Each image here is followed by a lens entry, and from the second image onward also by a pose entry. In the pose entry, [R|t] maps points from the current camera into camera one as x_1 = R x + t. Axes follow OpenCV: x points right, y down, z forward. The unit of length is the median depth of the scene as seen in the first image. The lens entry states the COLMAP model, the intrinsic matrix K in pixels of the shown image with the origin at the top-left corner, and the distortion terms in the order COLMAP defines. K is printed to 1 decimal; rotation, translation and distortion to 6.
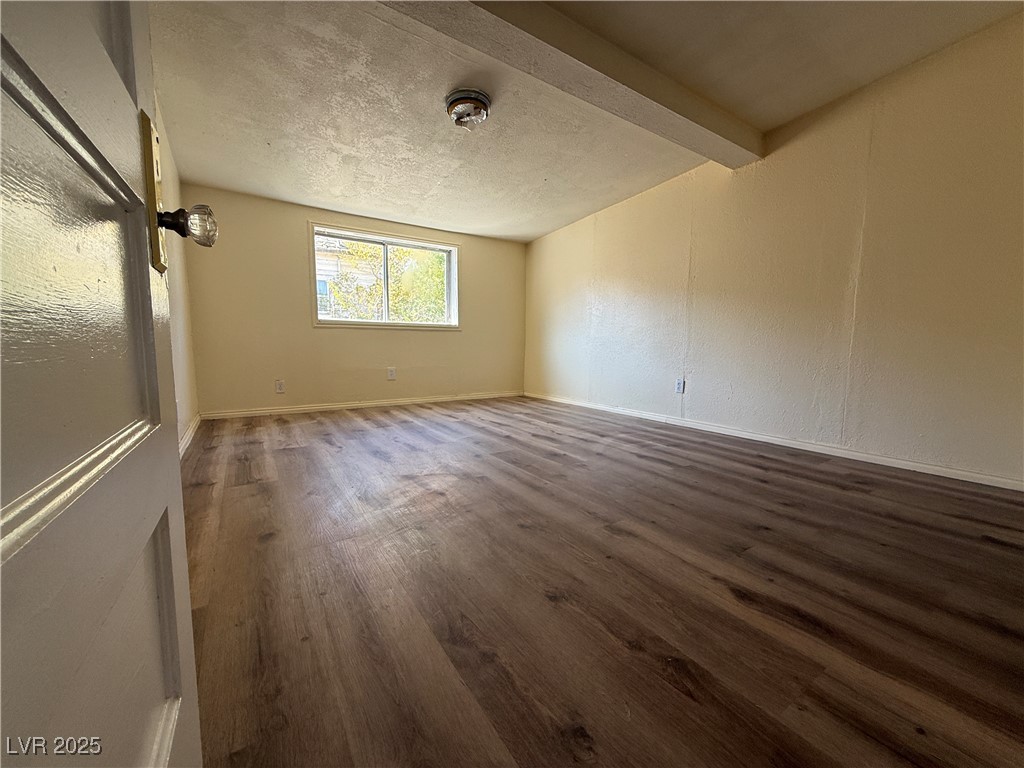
lens RADIAL K [[408.2, 0, 512.6], [0, 408.2, 387.5], [0, 0, 1]] dist [-0.001393, 0.000373]
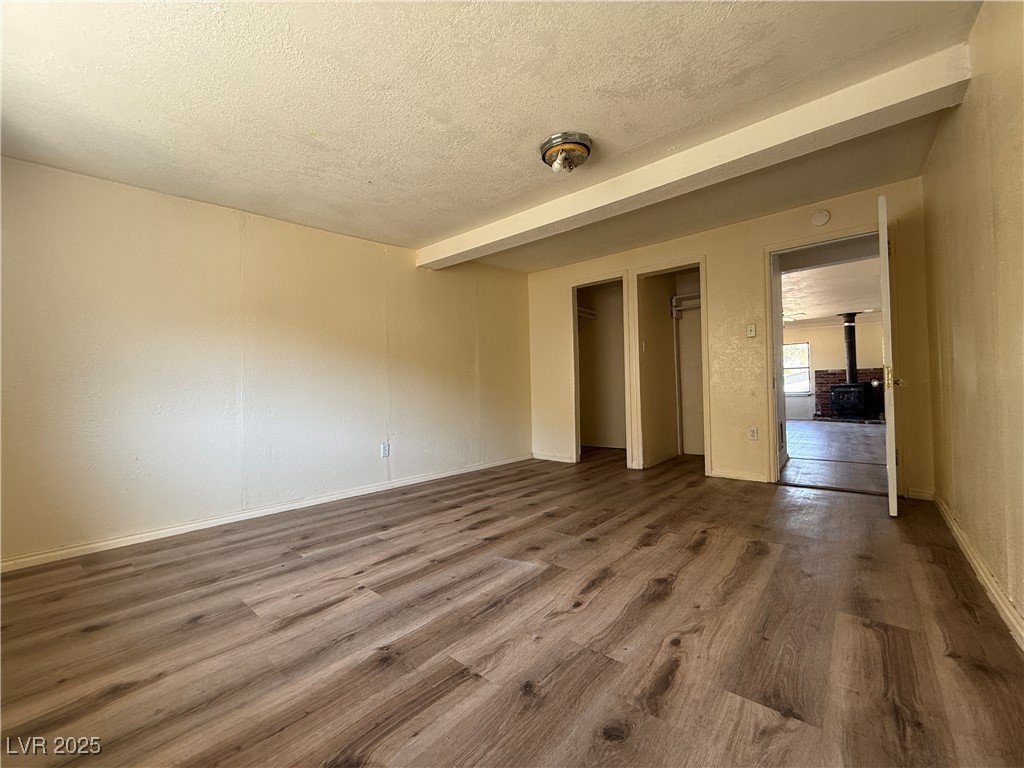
lens RADIAL K [[408.2, 0, 510.0], [0, 408.2, 383.9], [0, 0, 1]] dist [-0.001393, 0.000373]
pose [[-0.275351, 0.018242, 0.961171, -0.897588], [0.113653, 0.993426, 0.013705, -0.200860], [-0.954602, 0.113013, -0.275614, 1.374382]]
